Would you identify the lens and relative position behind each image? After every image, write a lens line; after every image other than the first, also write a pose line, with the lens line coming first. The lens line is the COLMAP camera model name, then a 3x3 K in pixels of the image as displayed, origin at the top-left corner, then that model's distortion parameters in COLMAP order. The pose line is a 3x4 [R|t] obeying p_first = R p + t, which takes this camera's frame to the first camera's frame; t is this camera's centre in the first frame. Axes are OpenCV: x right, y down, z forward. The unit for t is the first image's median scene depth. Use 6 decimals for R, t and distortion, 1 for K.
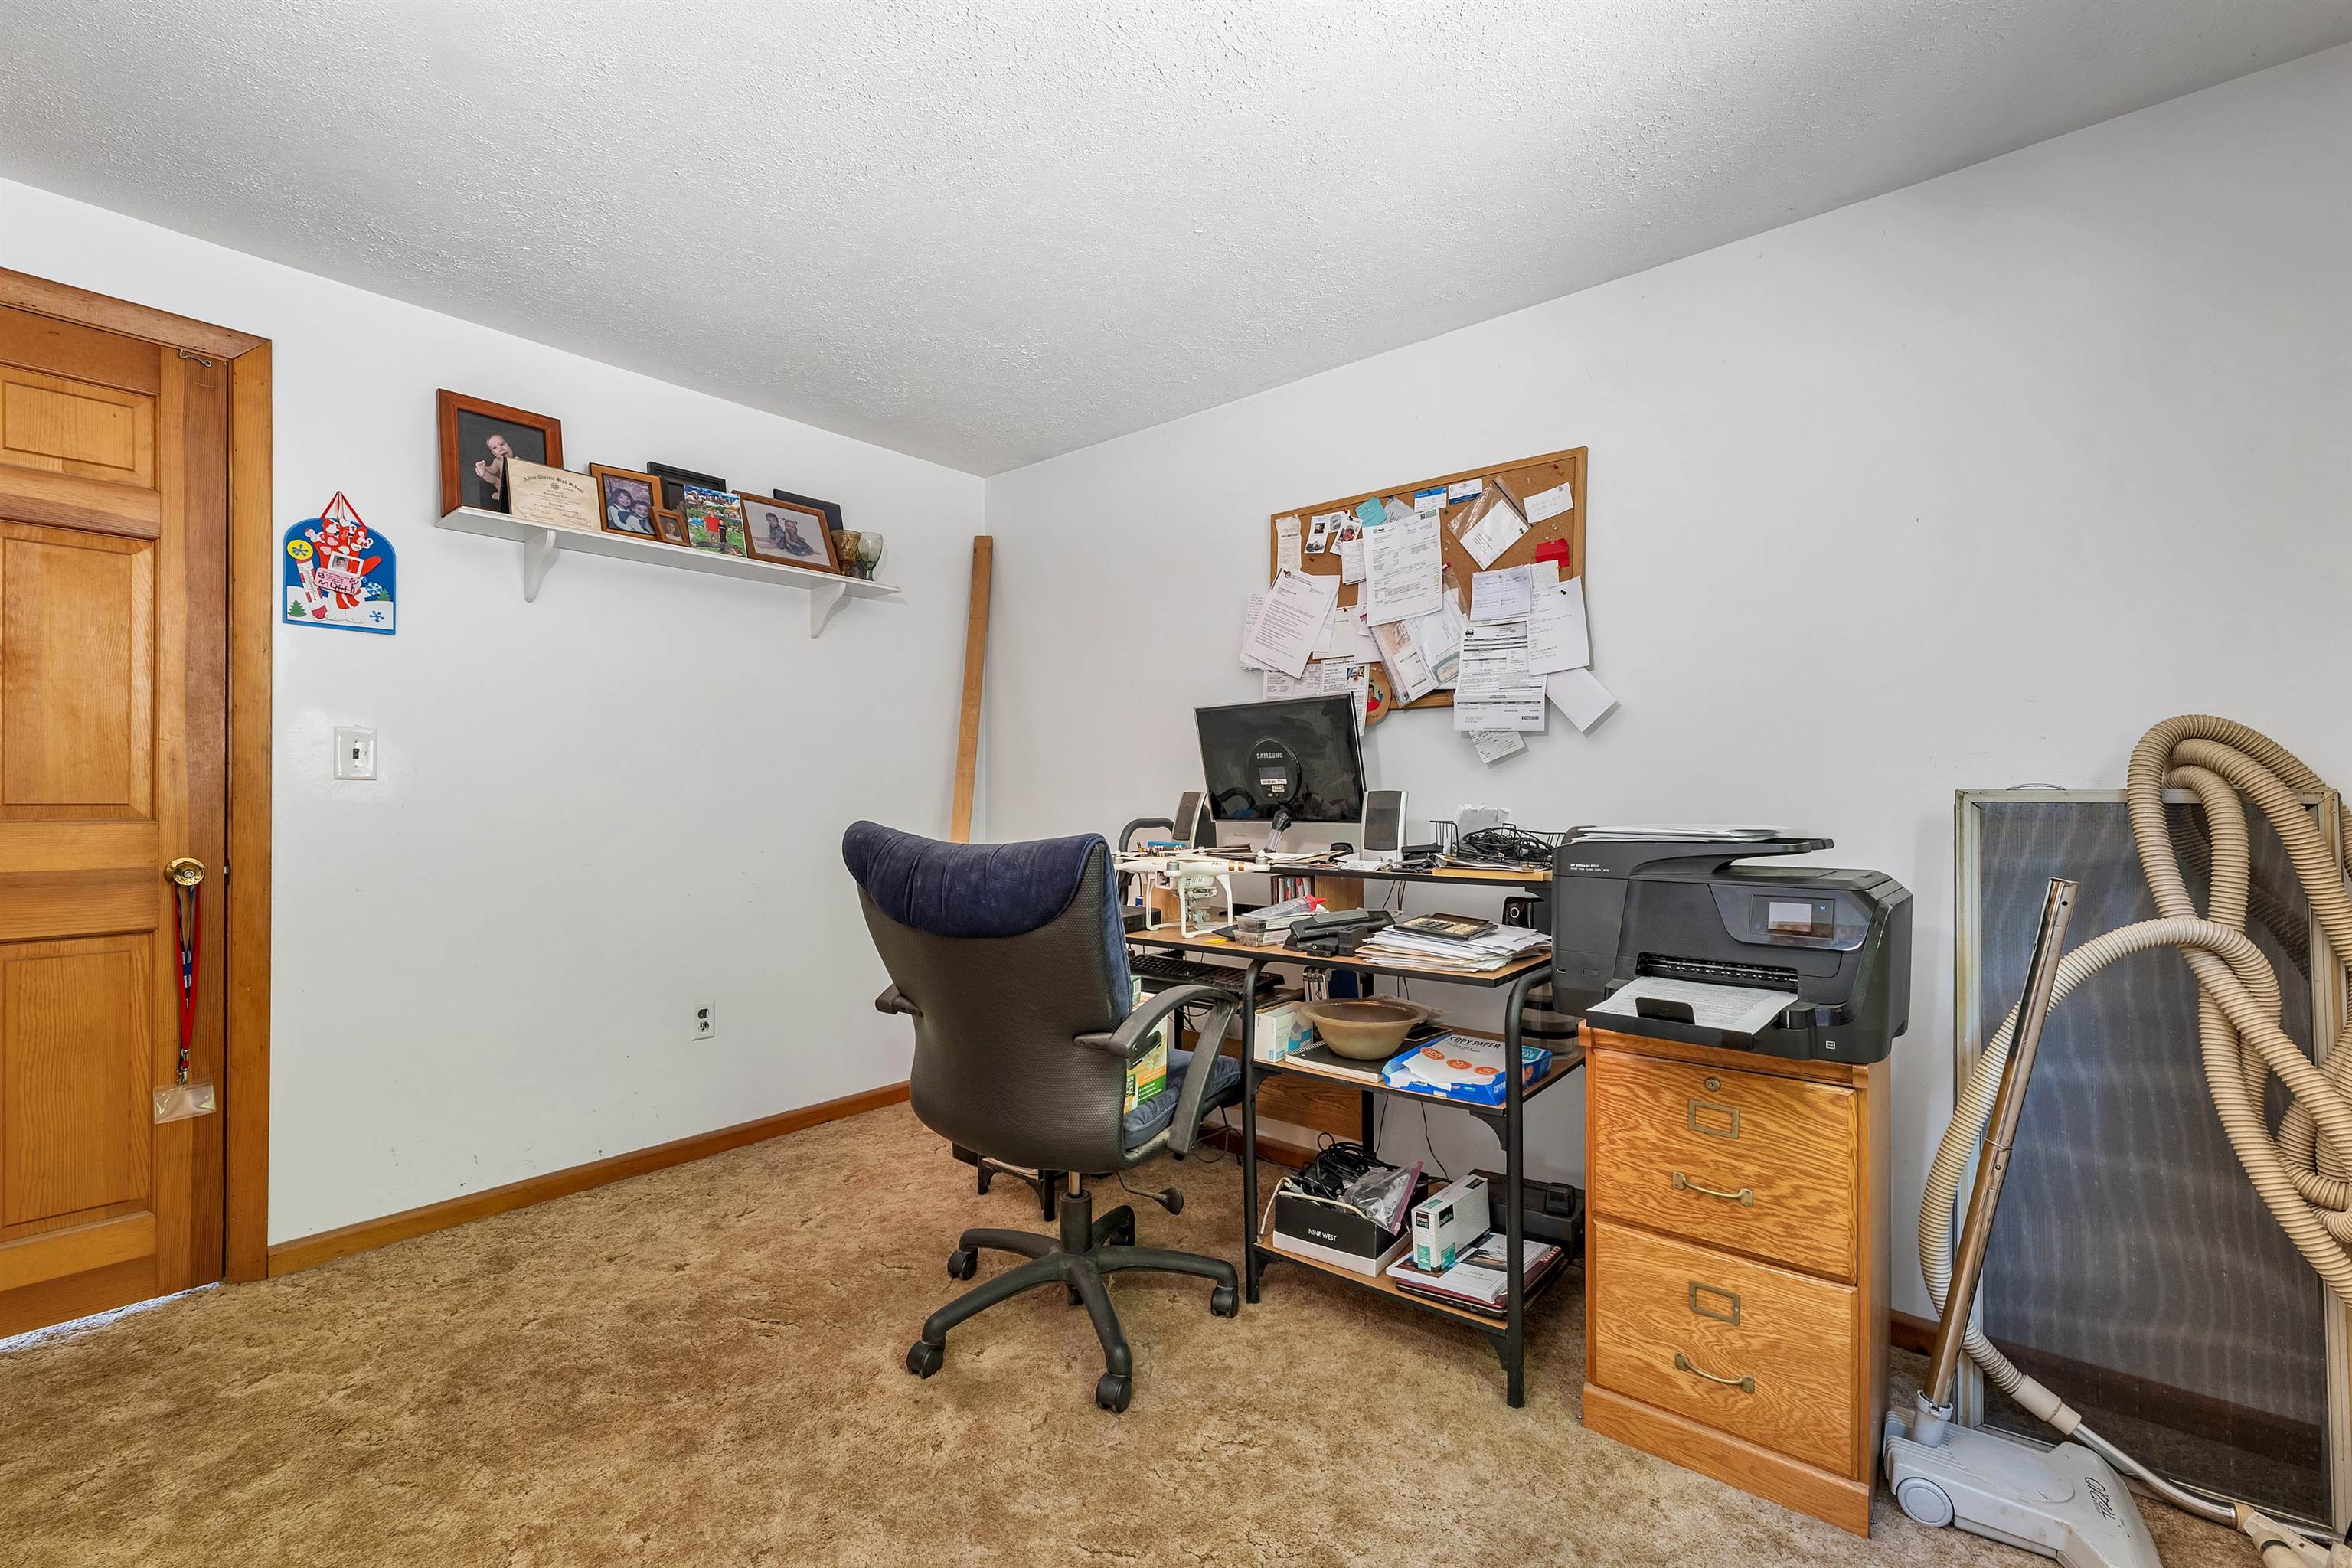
lens RADIAL K [[985.4, 0, 1174.7], [0, 985.4, 784.5], [0, 0, 1]] dist [0.002874, 0.000070]
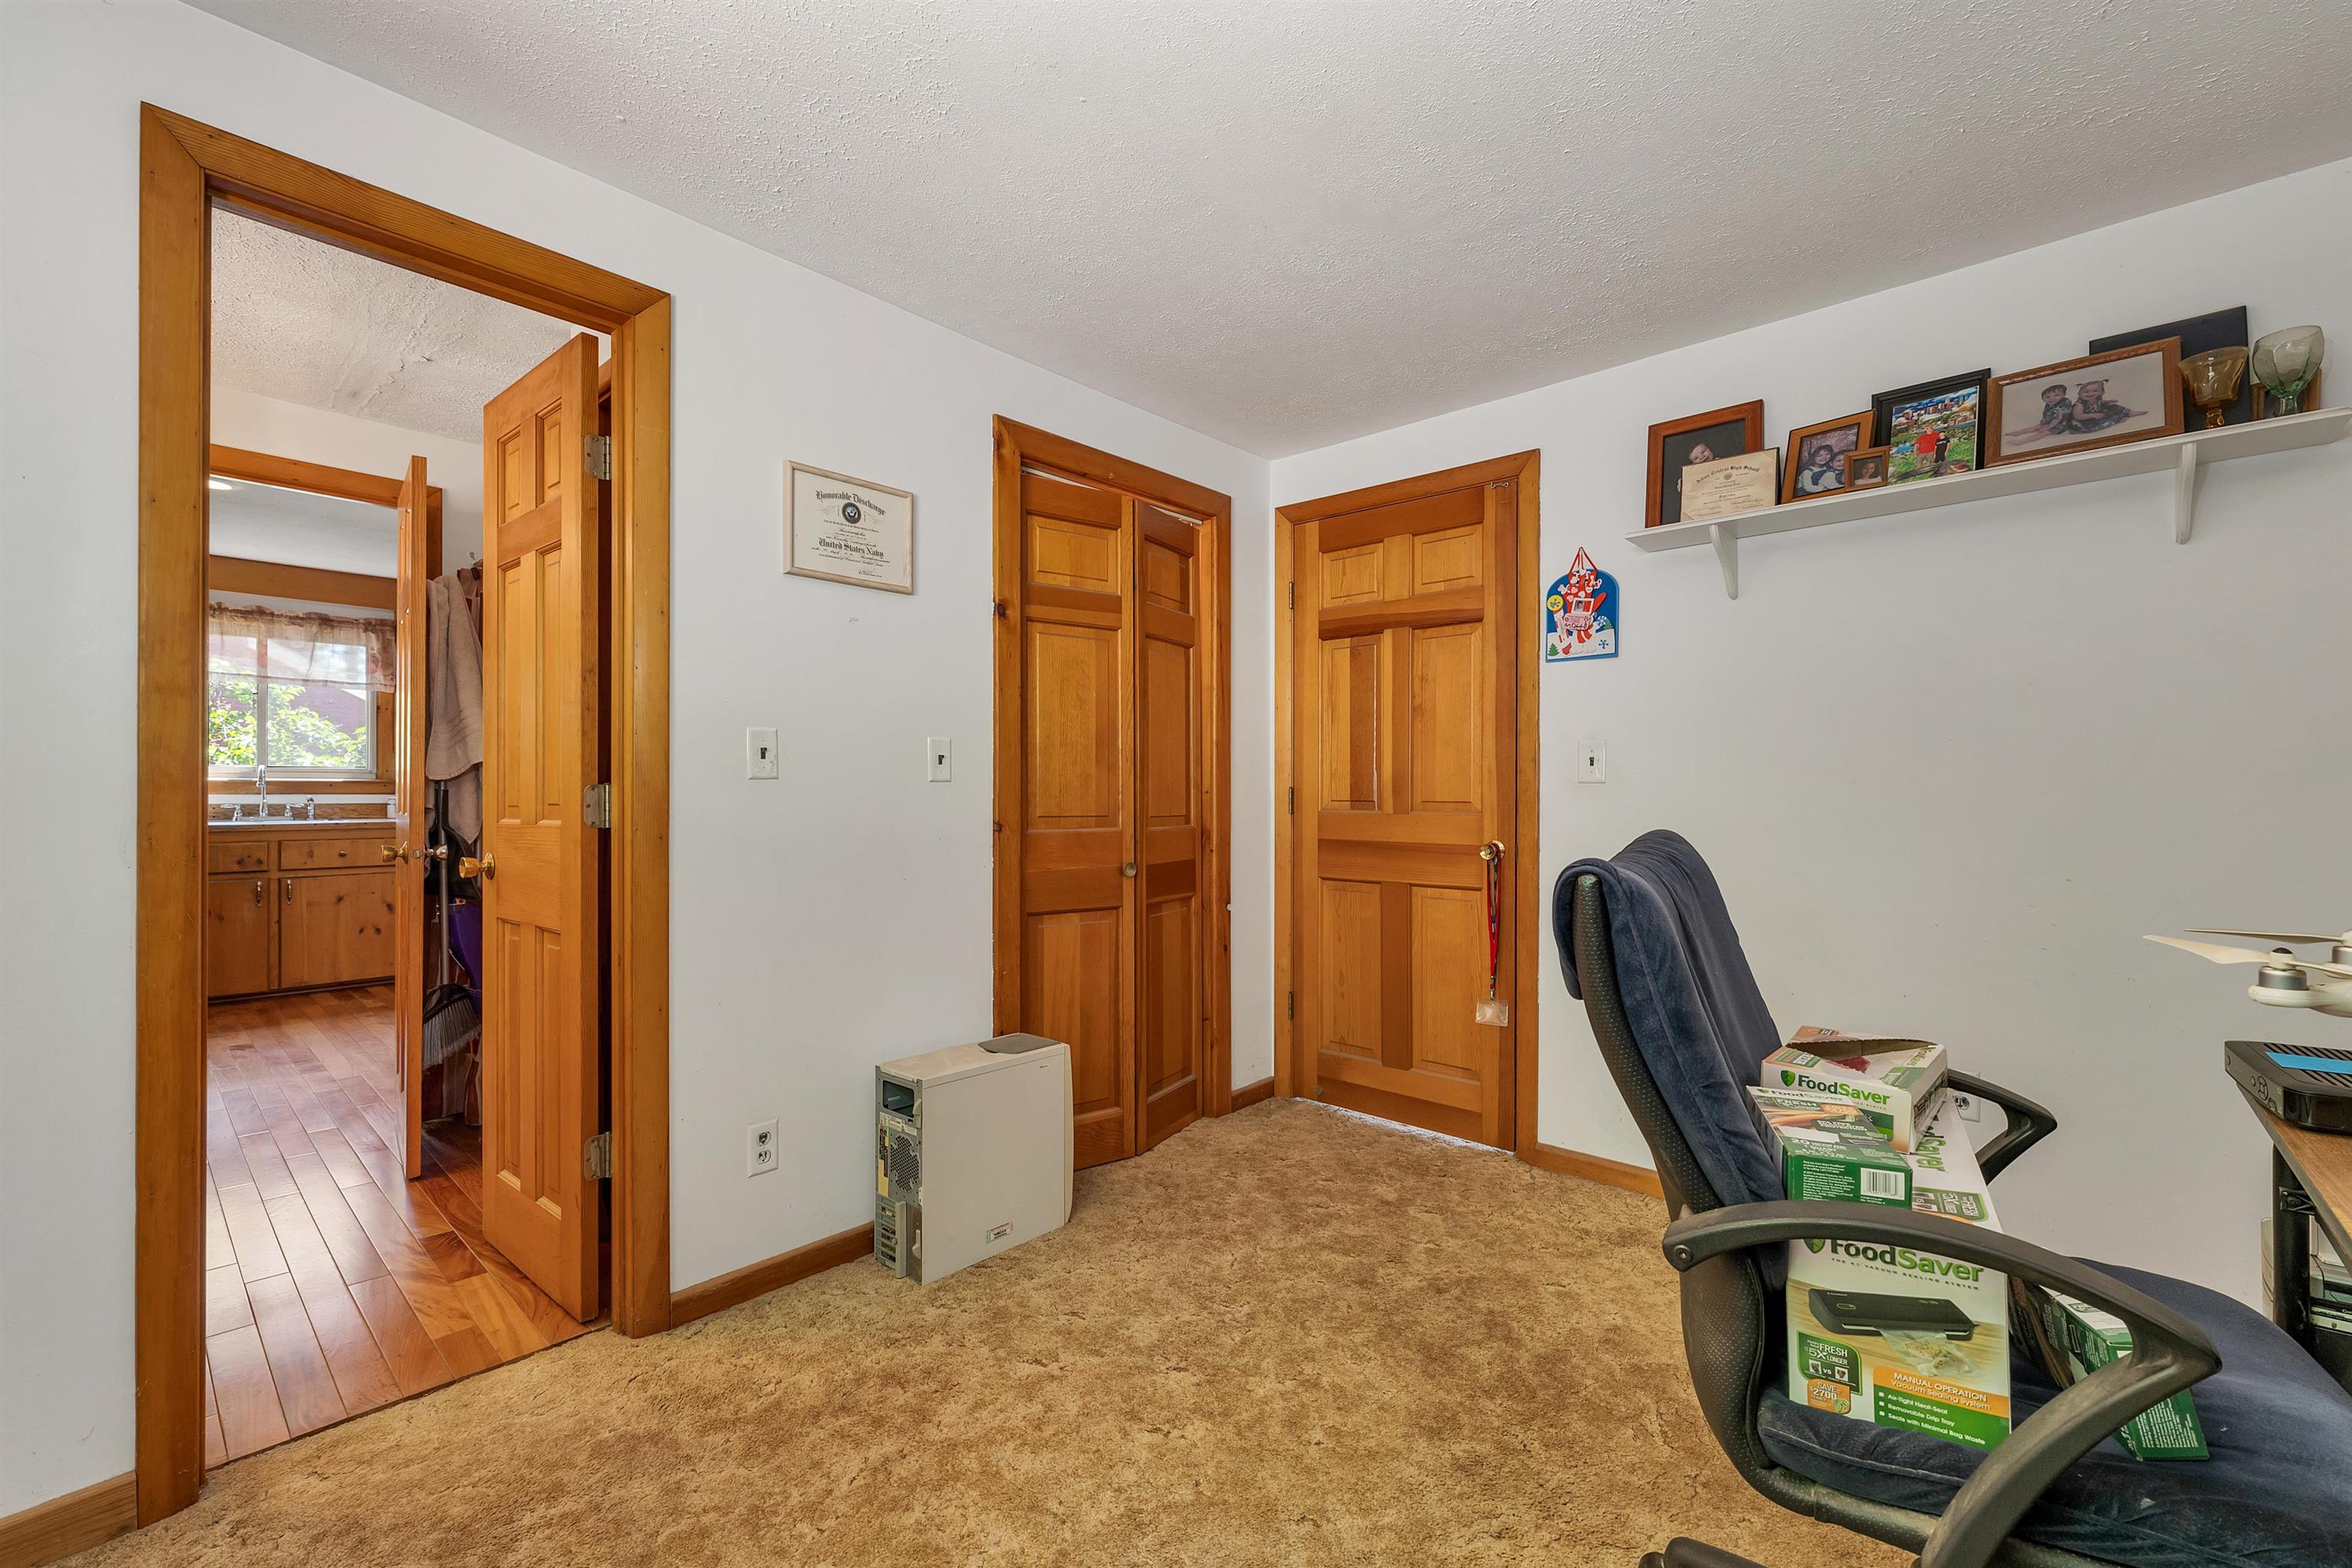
lens RADIAL K [[985.4, 0, 1174.7], [0, 985.4, 784.5], [0, 0, 1]] dist [0.002874, 0.000070]
pose [[-0.032257, -0.011475, -0.999414, 0.386328], [0.008178, 0.999898, -0.011744, 0.006239], [0.999446, -0.008552, -0.032160, 0.541405]]
